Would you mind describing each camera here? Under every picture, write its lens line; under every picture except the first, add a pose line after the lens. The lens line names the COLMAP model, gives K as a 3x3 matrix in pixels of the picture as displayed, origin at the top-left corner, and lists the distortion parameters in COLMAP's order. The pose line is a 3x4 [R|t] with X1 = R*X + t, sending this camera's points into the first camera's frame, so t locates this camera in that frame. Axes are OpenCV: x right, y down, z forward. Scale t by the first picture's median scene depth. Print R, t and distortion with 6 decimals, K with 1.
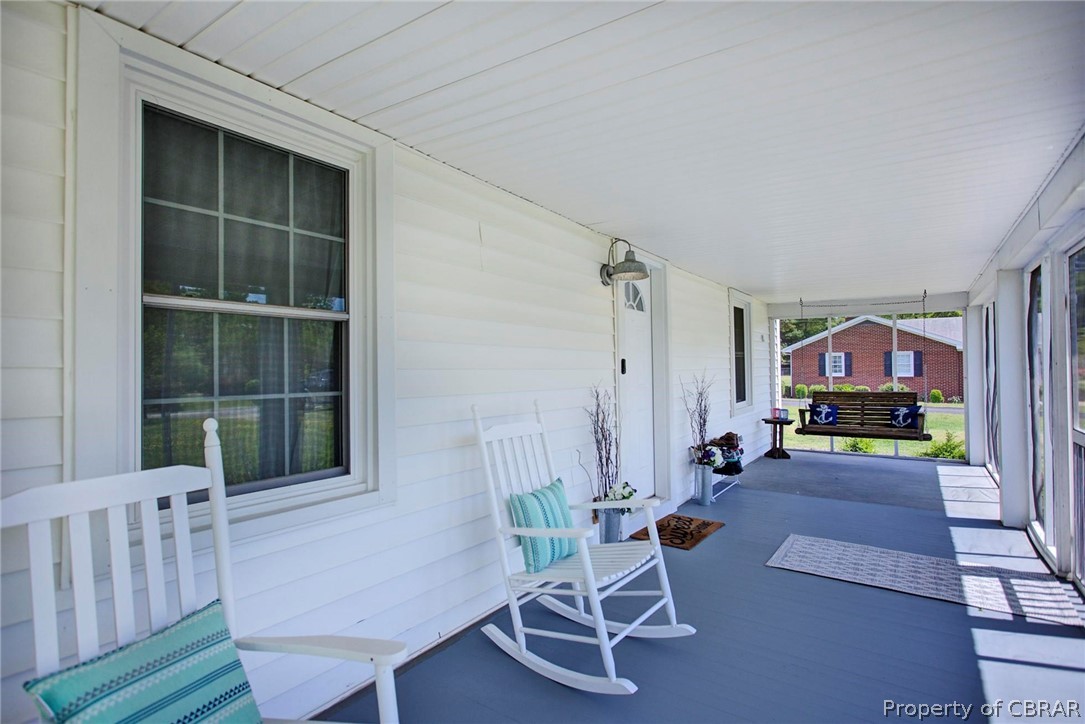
lens RADIAL K [[547.9, 0, 541.8], [0, 547.9, 362.9], [0, 0, 1]] dist [0.000283, -0.000048]
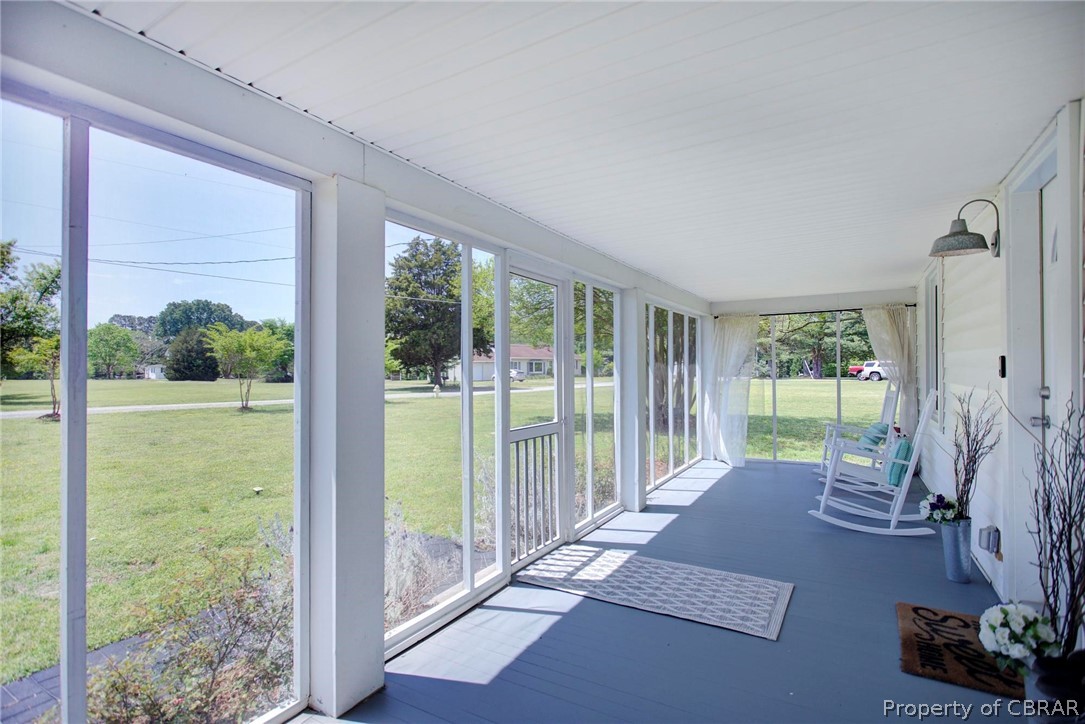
lens RADIAL K [[547.9, 0, 543.8], [0, 547.9, 362.4], [0, 0, 1]] dist [0.000283, -0.000048]
pose [[-0.995612, 0.015172, -0.092338, 0.989233], [0.016551, 0.999762, -0.014182, 0.001292], [0.092101, -0.015648, -0.995627, 2.057851]]
